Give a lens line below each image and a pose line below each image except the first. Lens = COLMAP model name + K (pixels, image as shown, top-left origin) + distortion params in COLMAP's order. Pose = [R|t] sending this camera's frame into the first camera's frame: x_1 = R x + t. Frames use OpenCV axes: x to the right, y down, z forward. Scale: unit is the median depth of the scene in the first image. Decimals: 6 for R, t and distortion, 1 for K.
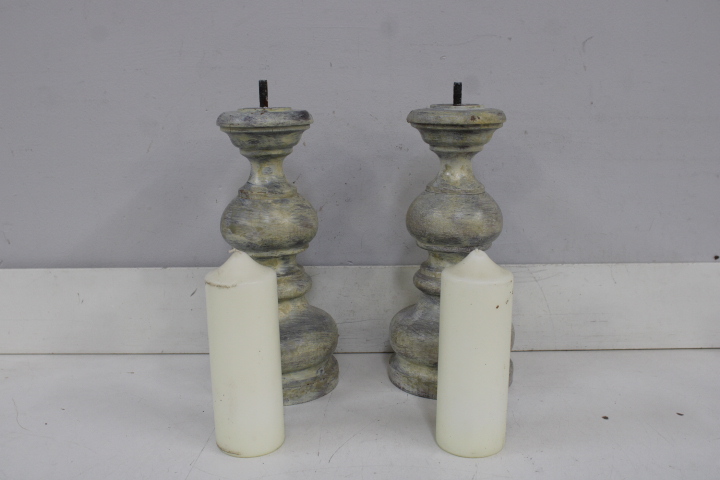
lens RADIAL K [[742.0, 0, 358.2], [0, 742.0, 238.1], [0, 0, 1]] dist [-0.090518, 0.000000]
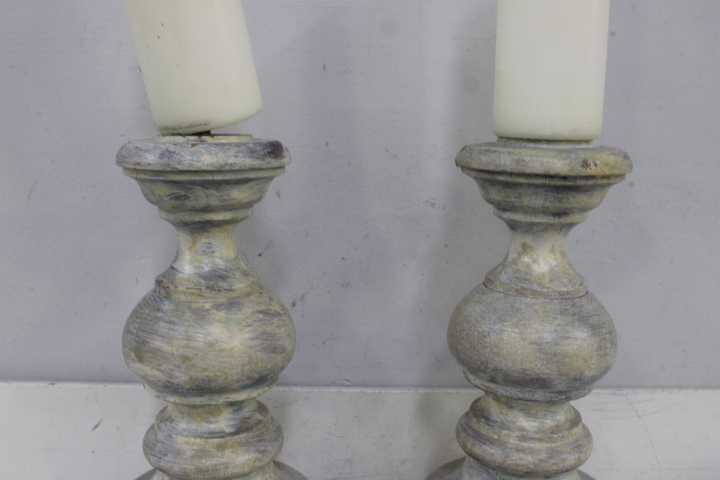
lens RADIAL K [[742.0, 0, 358.6], [0, 742.0, 240.9], [0, 0, 1]] dist [-0.090518, 0.000000]
pose [[0.999564, 0.023745, 0.017547, -0.017440], [-0.023197, 0.999257, -0.030790, -0.078959], [-0.018265, 0.030369, 0.999372, 0.428590]]
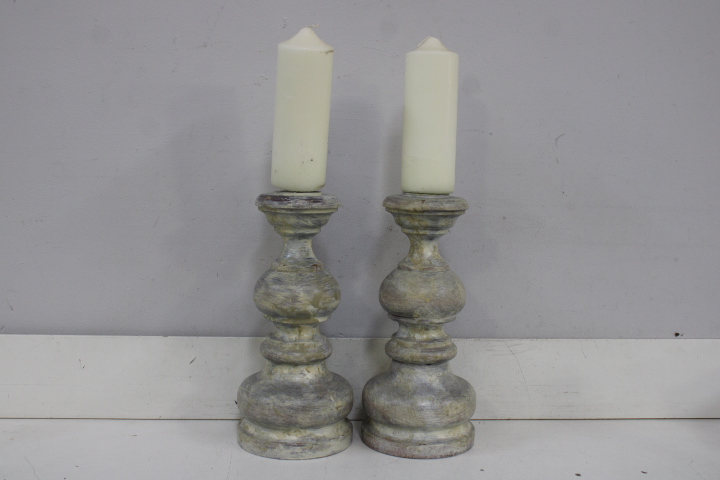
lens RADIAL K [[820.2, 0, 361.9], [0, 820.2, 235.7], [0, 0, 1]] dist [-0.073573, 0.000000]
pose [[0.997157, 0.024501, 0.071254, -0.080073], [-0.017055, 0.994505, -0.103291, 0.014871], [-0.073393, 0.101783, 0.992096, -0.218634]]
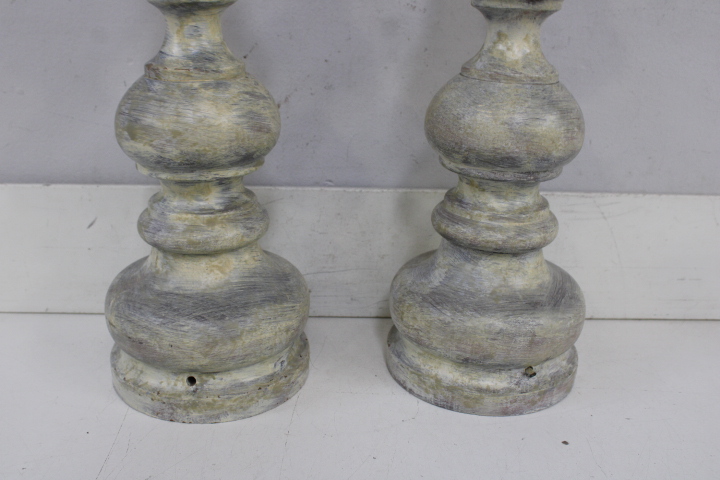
lens RADIAL K [[742.0, 0, 358.1], [0, 742.0, 241.0], [0, 0, 1]] dist [-0.090518, 0.000000]
pose [[0.998827, 0.022908, 0.042668, -0.014579], [-0.029115, 0.988095, 0.151066, -0.018869], [-0.038700, -0.152131, 0.987602, 0.393448]]
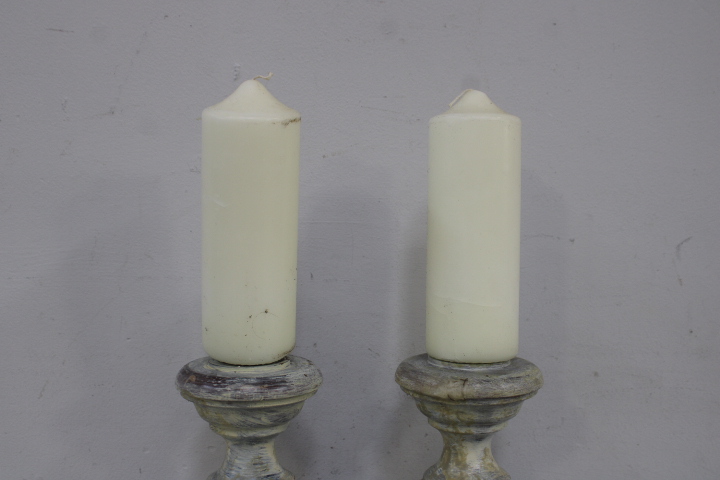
lens RADIAL K [[820.2, 0, 360.3], [0, 820.2, 246.1], [0, 0, 1]] dist [-0.073573, 0.000000]
pose [[0.999809, 0.009355, 0.017145, -0.006157], [-0.006786, 0.989522, -0.144225, -0.169397], [-0.018315, 0.144082, 0.989396, 0.269638]]
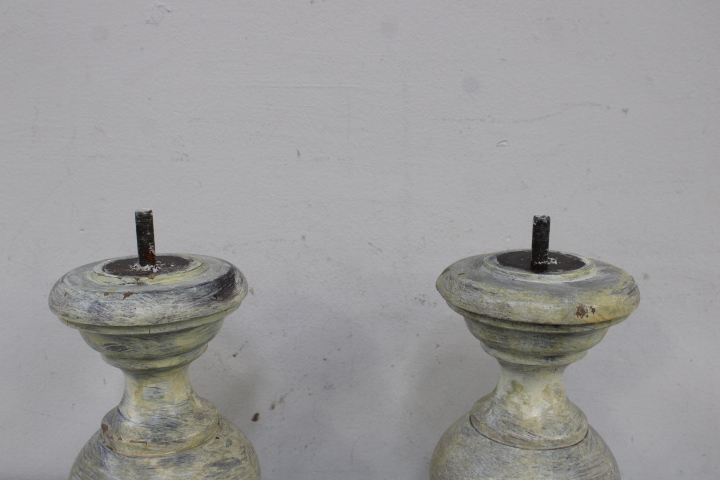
lens RADIAL K [[742.0, 0, 355.7], [0, 742.0, 243.7], [0, 0, 1]] dist [-0.090518, 0.000000]
pose [[0.999469, 0.014495, -0.029191, 0.025461], [-0.014392, 0.999889, 0.003741, -0.188336], [0.029242, -0.003318, 0.999567, 0.493923]]
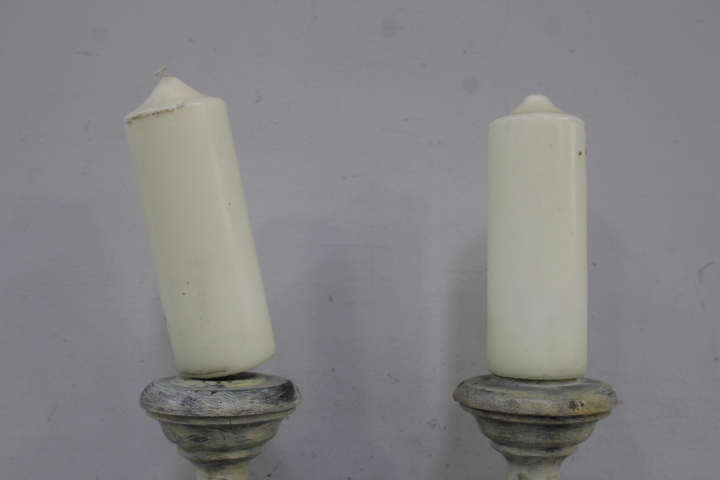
lens RADIAL K [[742.0, 0, 358.9], [0, 742.0, 242.1], [0, 0, 1]] dist [-0.090518, 0.000000]
pose [[0.999733, 0.019351, 0.012629, -0.023047], [-0.015503, 0.966969, -0.254422, -0.126030], [-0.017136, 0.254158, 0.967011, 0.371547]]
